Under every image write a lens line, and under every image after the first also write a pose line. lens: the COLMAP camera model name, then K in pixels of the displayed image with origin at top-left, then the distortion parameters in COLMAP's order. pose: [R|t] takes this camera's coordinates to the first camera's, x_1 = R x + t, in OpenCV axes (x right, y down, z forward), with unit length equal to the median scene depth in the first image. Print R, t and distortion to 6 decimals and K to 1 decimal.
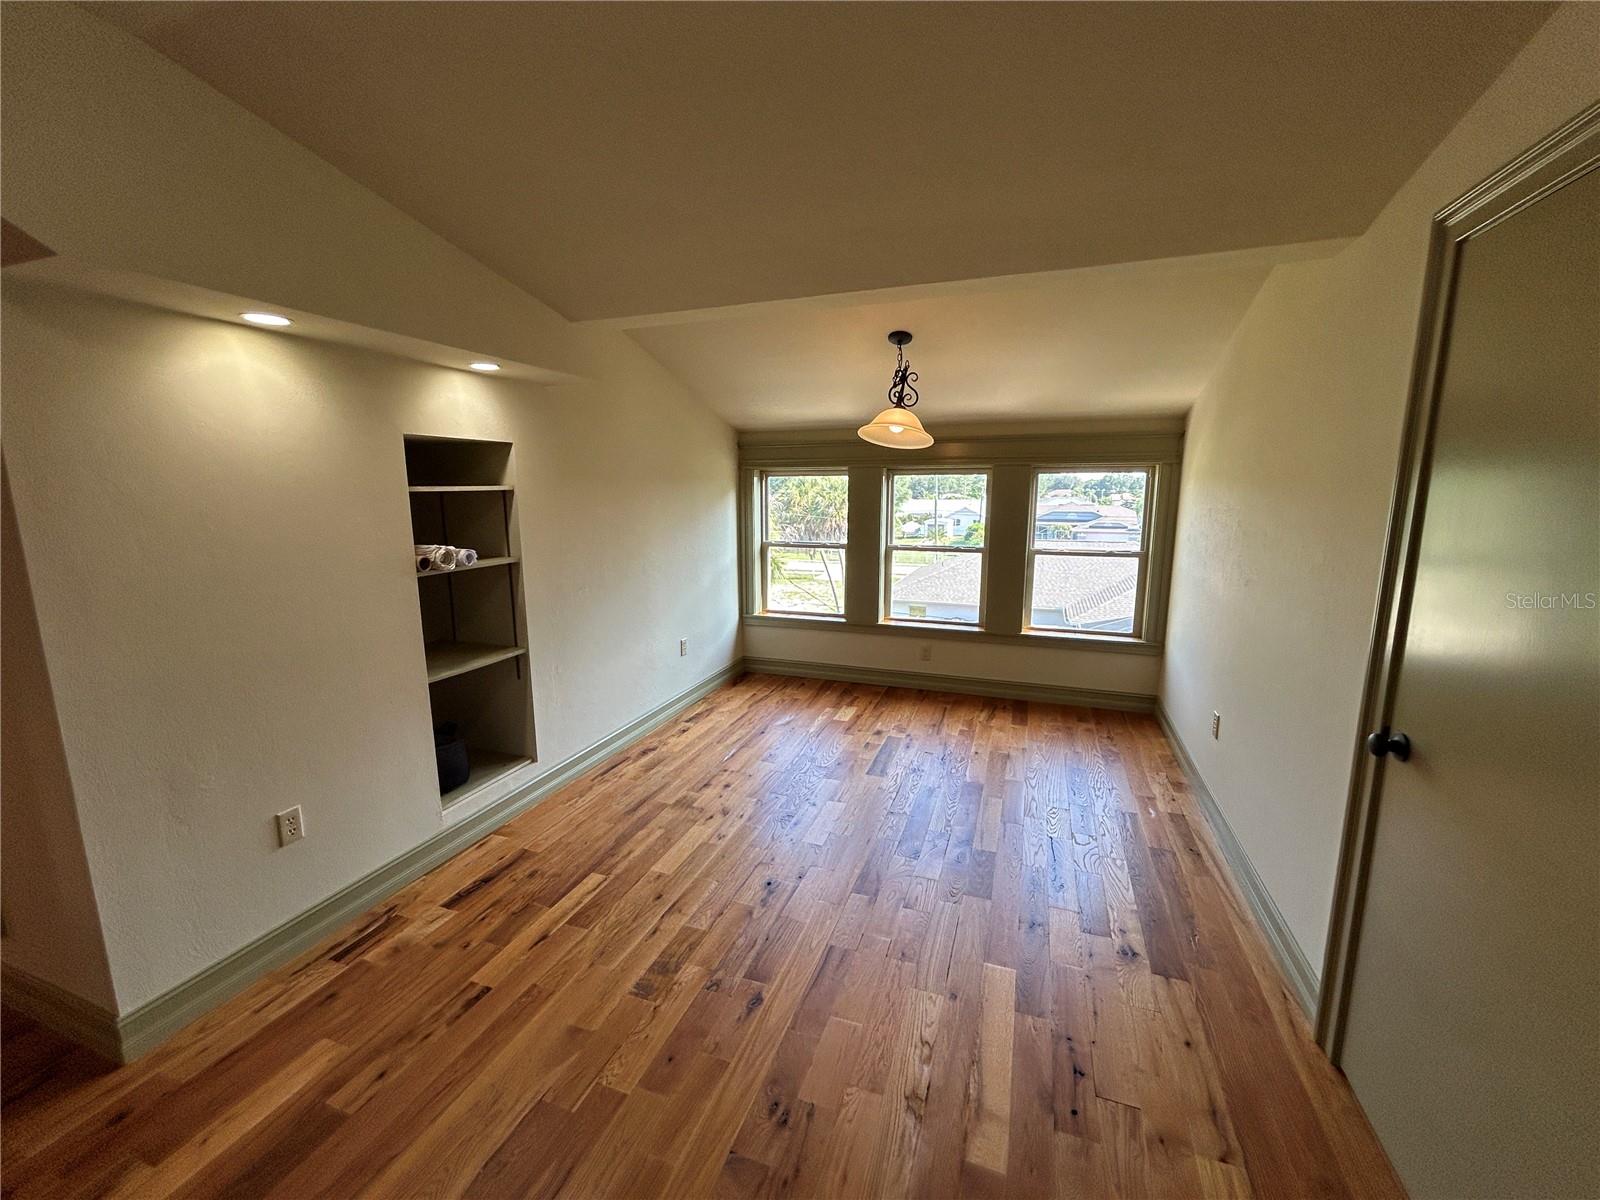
lens RADIAL K [[648.3, 0, 795.0], [0, 648.3, 594.7], [0, 0, 1]] dist [-0.000638, 0.001357]
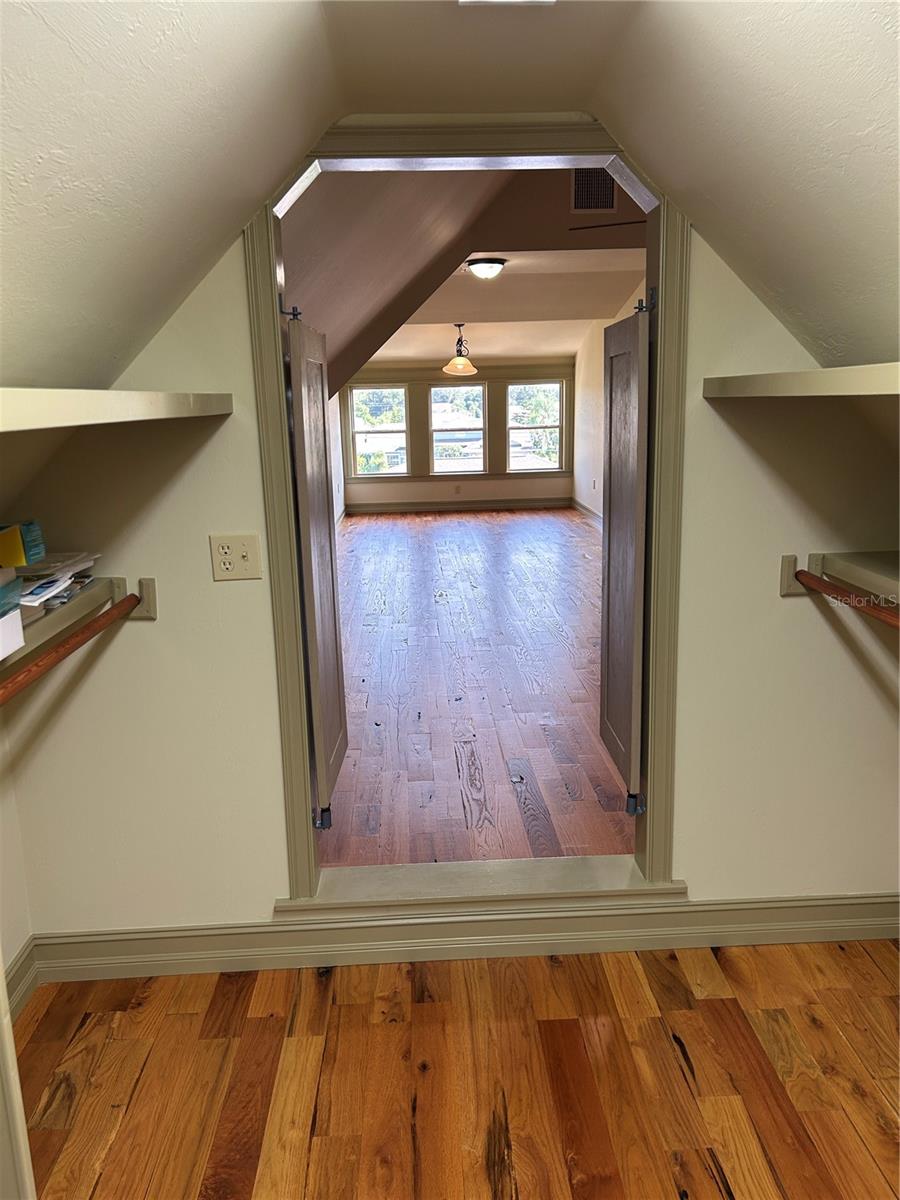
lens RADIAL K [[910.9, 0, 447.8], [0, 910.9, 605.5], [0, 0, 1]] dist [0.079819, 0.001936]
pose [[0.921693, -0.102058, 0.374255, -0.875203], [0.081847, 0.994215, 0.069550, 0.255867], [-0.379188, -0.033472, 0.924714, -1.459943]]
